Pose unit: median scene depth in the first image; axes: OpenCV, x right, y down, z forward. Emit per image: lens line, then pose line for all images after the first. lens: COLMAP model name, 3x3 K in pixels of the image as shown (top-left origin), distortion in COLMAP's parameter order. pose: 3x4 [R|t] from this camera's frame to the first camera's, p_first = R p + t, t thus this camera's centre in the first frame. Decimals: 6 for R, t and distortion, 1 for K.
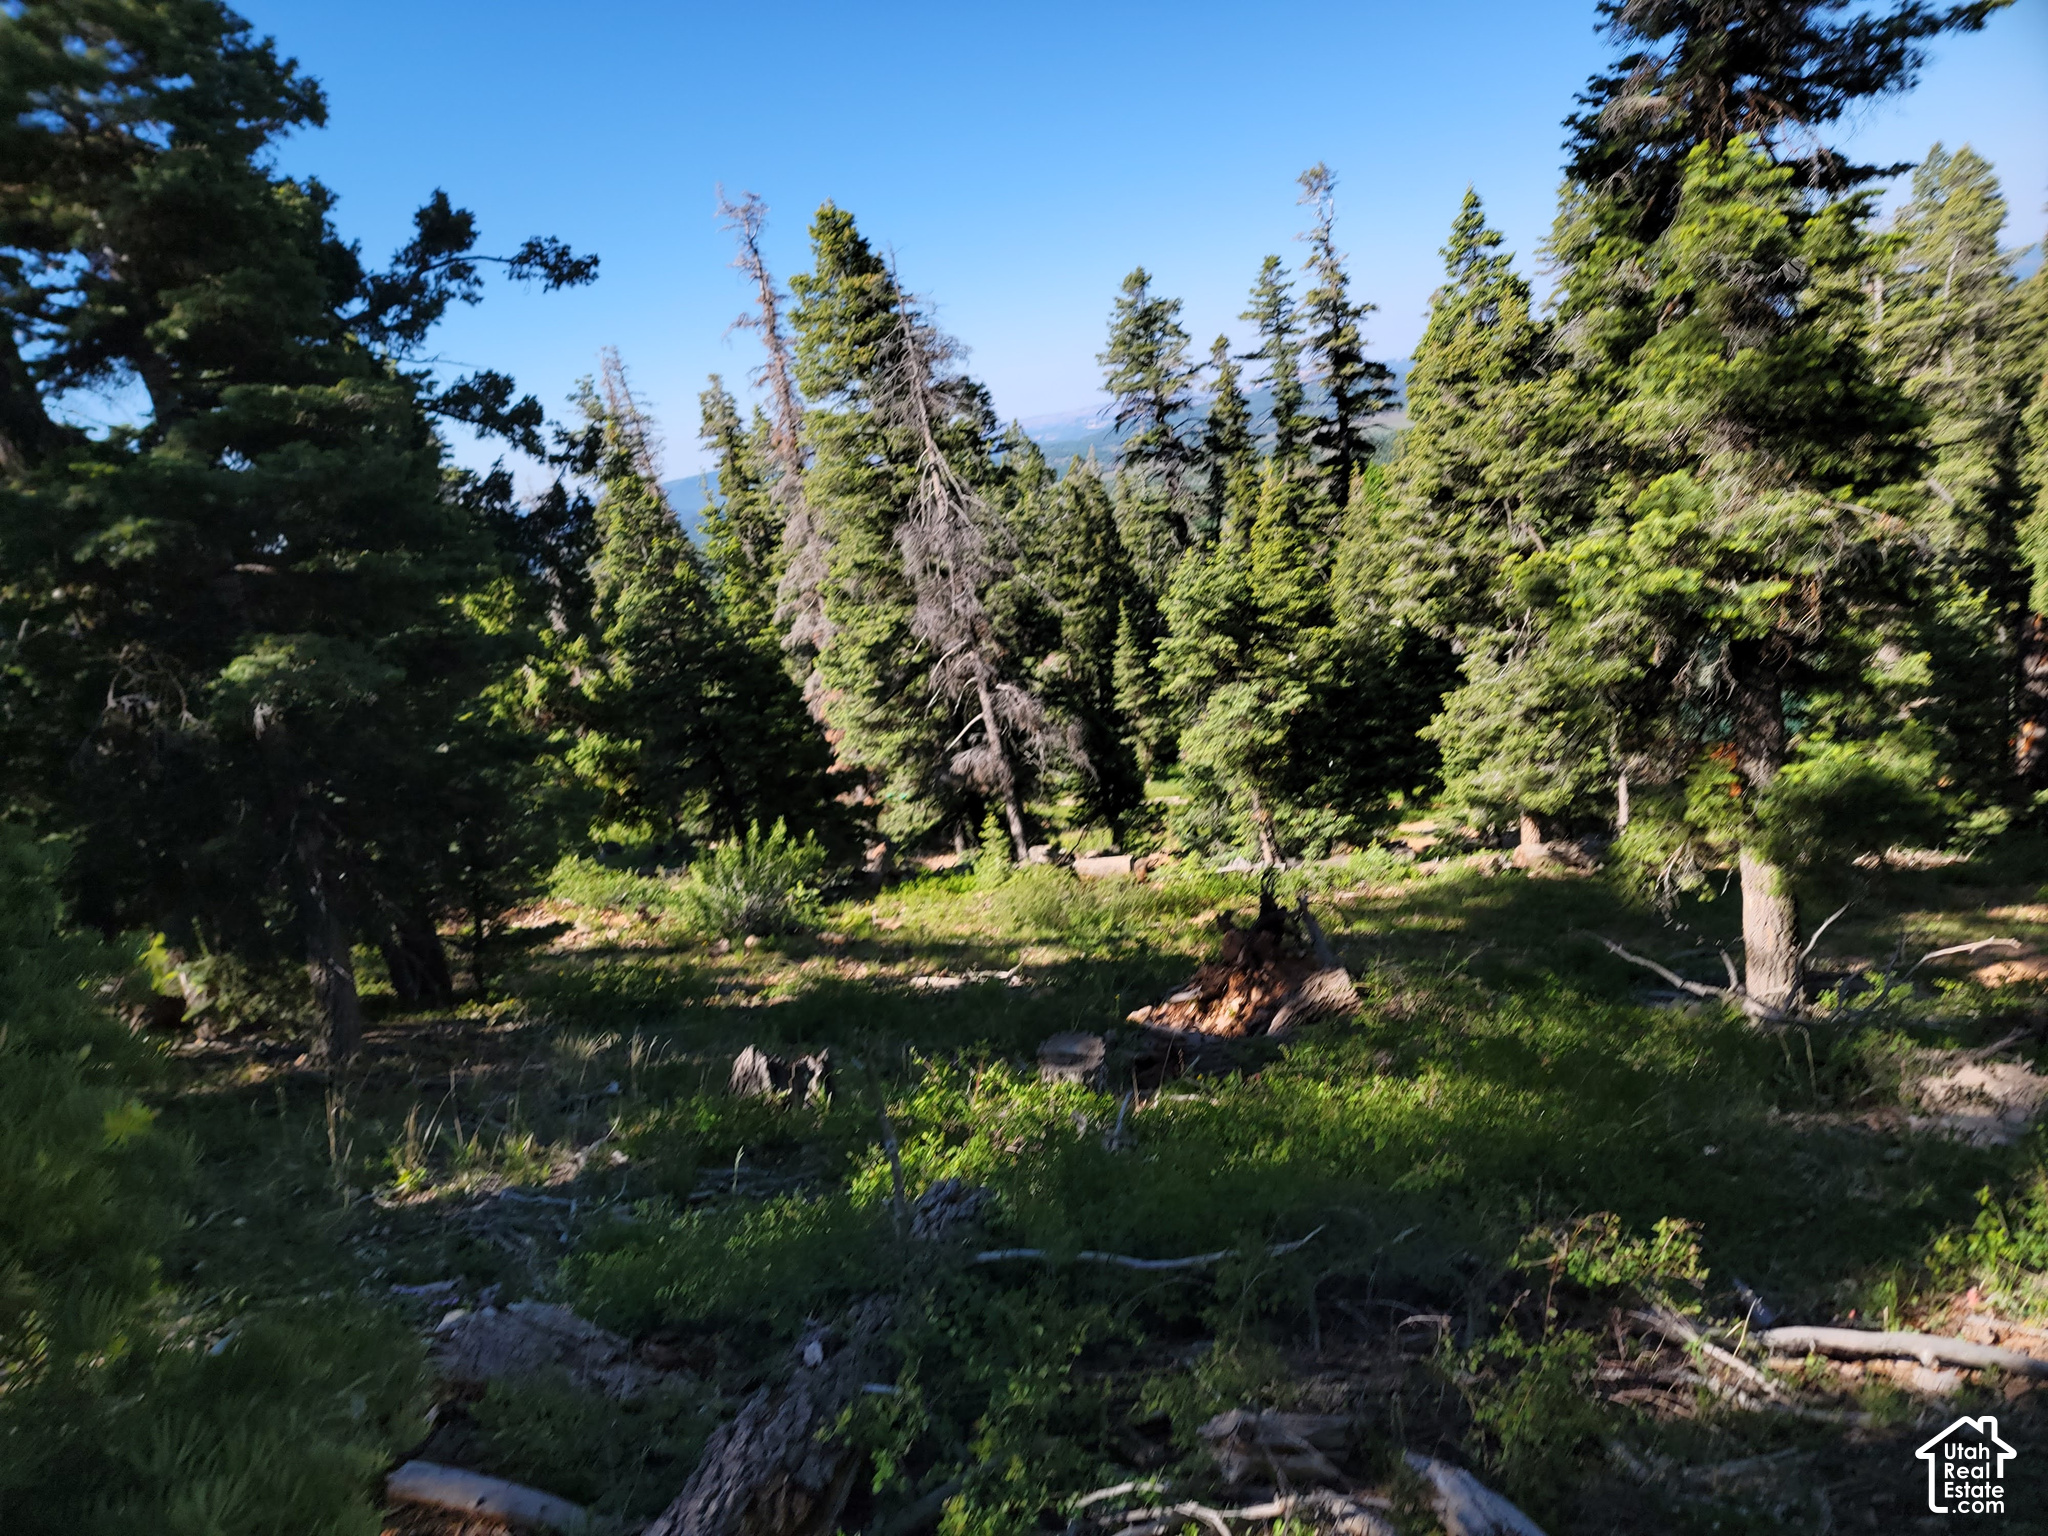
lens RADIAL K [[1438.6, 0, 1003.5], [0, 1438.6, 754.4], [0, 0, 1]] dist [0.110145, -0.090004]
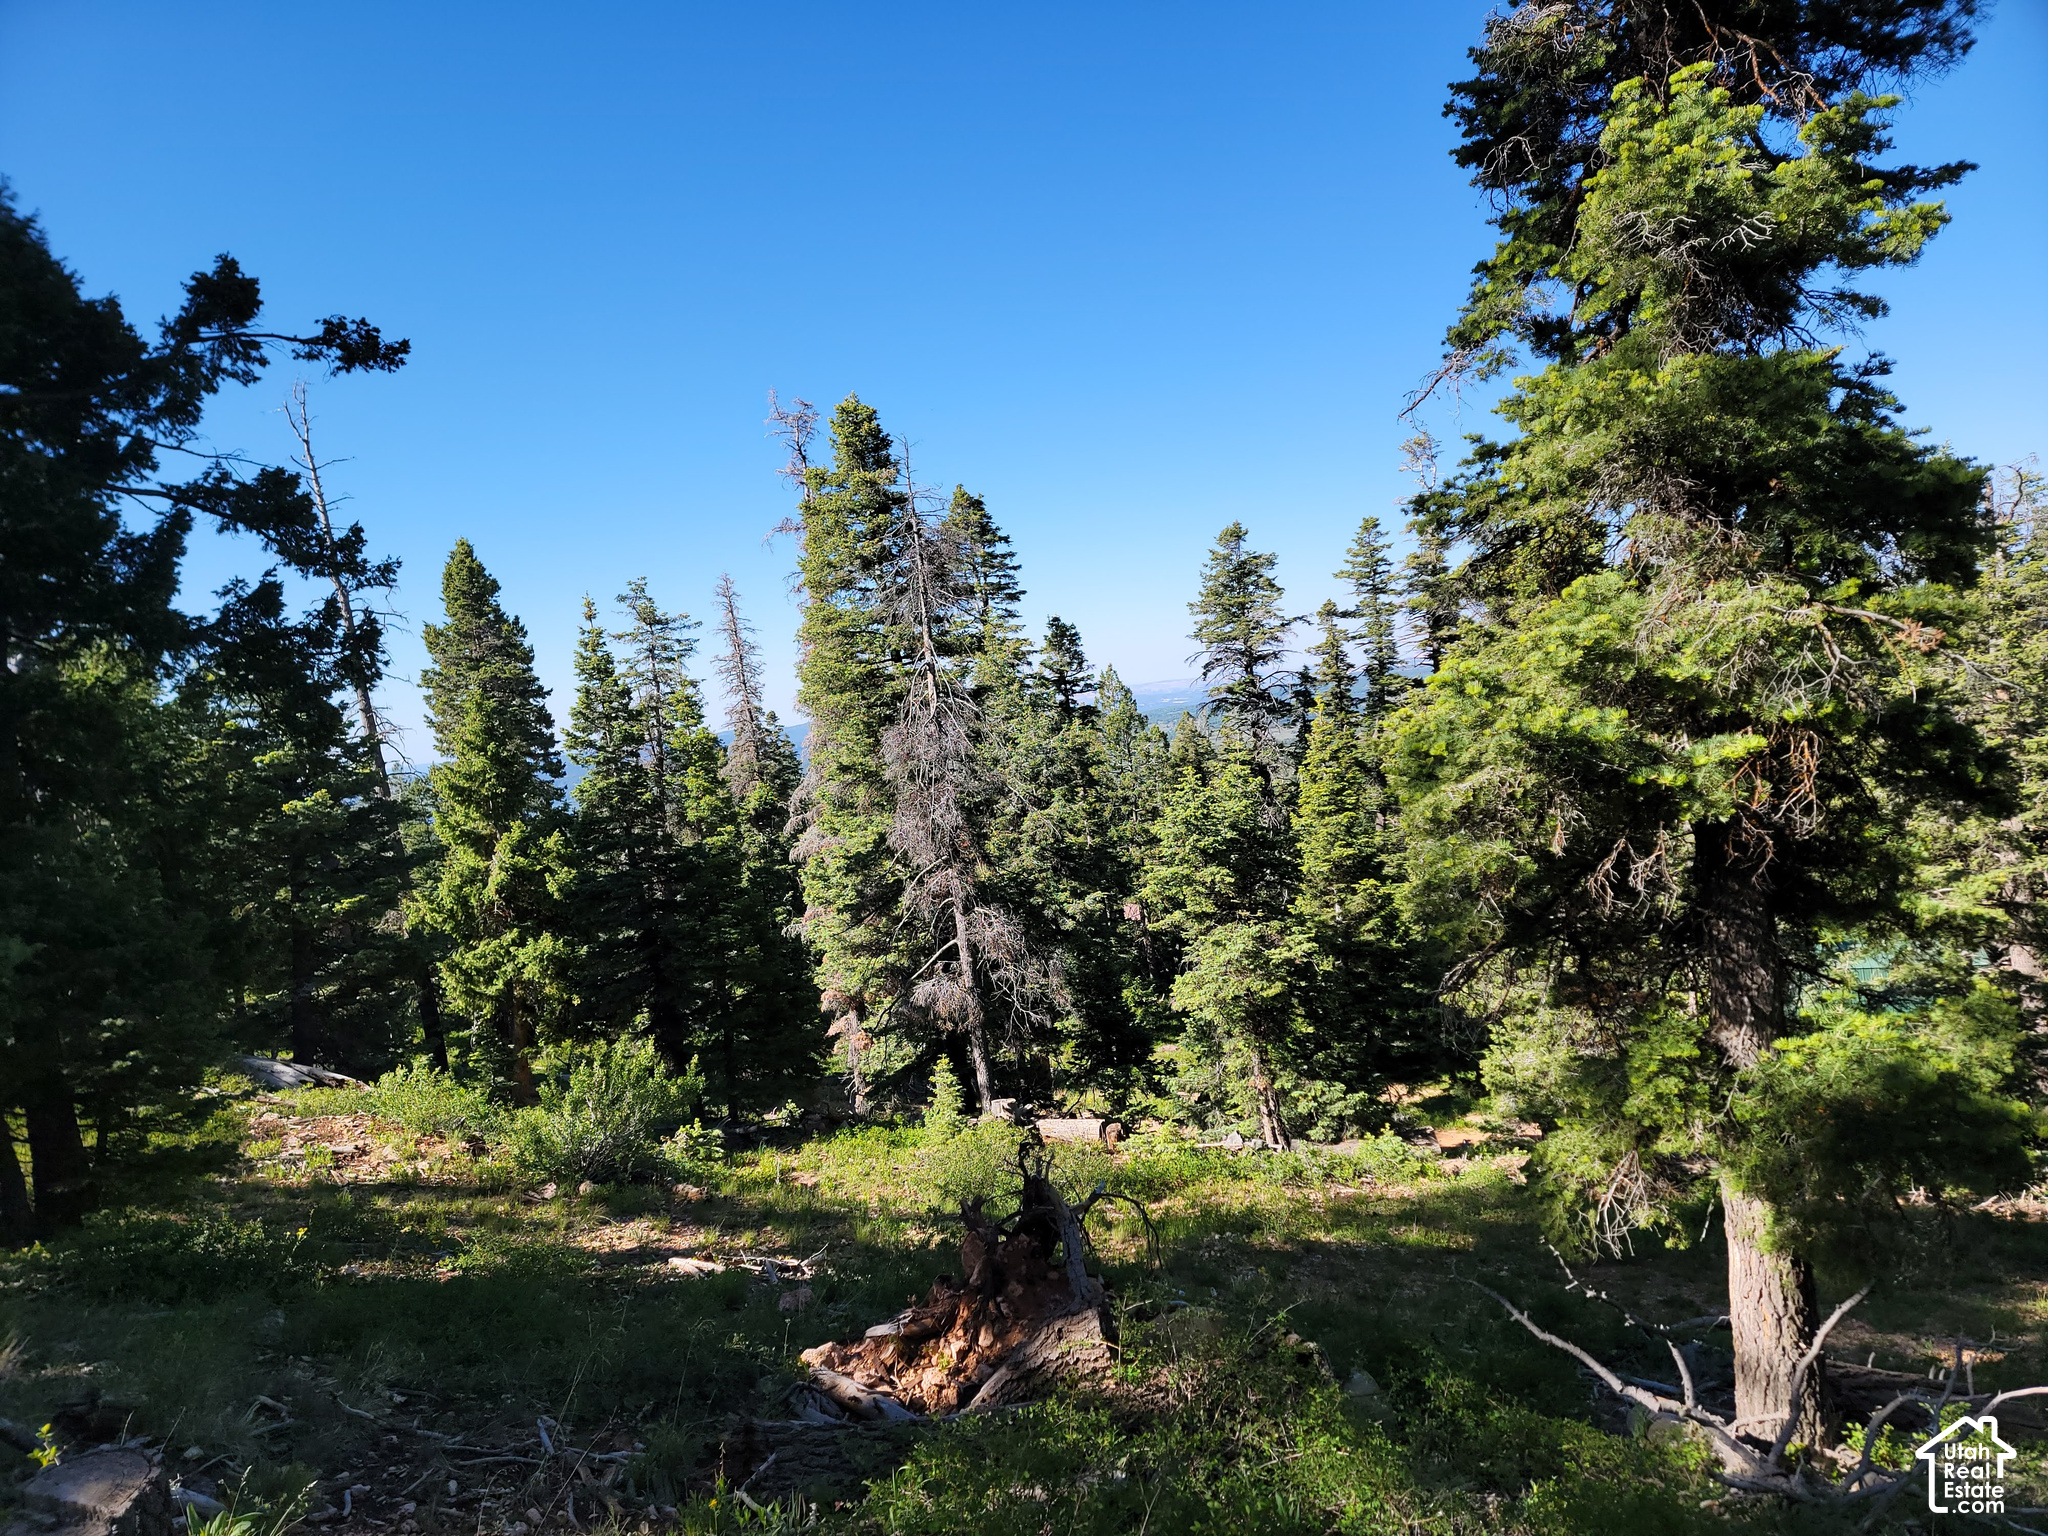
lens RADIAL K [[1438.6, 0, 1033.8], [0, 1438.6, 767.6], [0, 0, 1]] dist [0.110145, -0.090004]
pose [[0.995685, 0.067613, -0.063558, 0.090461], [-0.077091, 0.983944, -0.160972, 0.007217], [0.051654, 0.165177, 0.984910, 0.127337]]
